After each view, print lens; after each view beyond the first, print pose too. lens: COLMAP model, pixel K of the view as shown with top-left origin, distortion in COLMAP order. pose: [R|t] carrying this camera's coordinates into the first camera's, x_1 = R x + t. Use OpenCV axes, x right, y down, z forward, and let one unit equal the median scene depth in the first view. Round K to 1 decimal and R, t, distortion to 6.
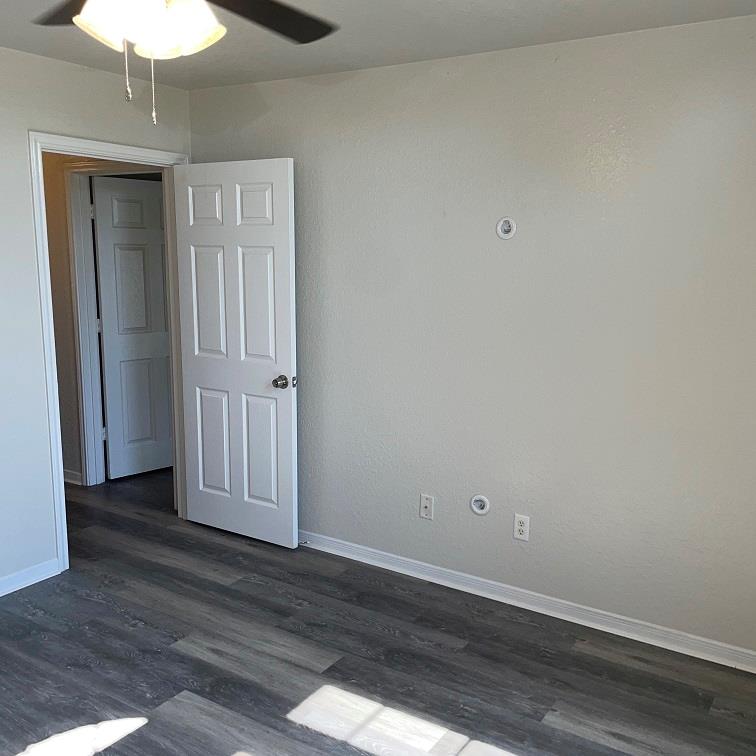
lens RADIAL K [[771.6, 0, 379.9], [0, 771.6, 380.5], [0, 0, 1]] dist [0.047894, 0.000000]
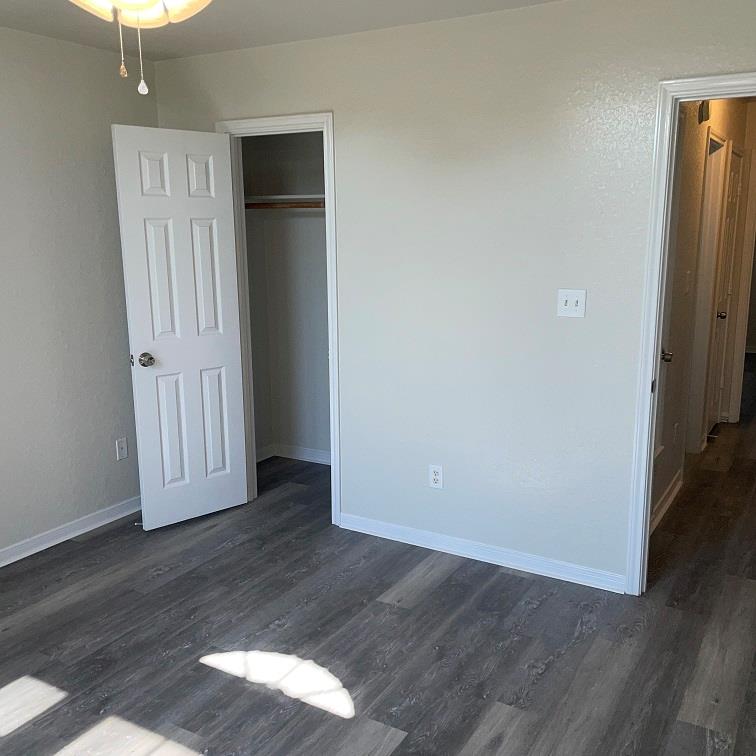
lens RADIAL K [[771.6, 0, 380.3], [0, 771.6, 375.7], [0, 0, 1]] dist [0.047894, 0.000000]
pose [[0.057594, 0.181152, -0.981767, 0.465918], [-0.168250, 0.971095, 0.169313, -0.111528], [0.984060, 0.155431, 0.086408, 0.750097]]
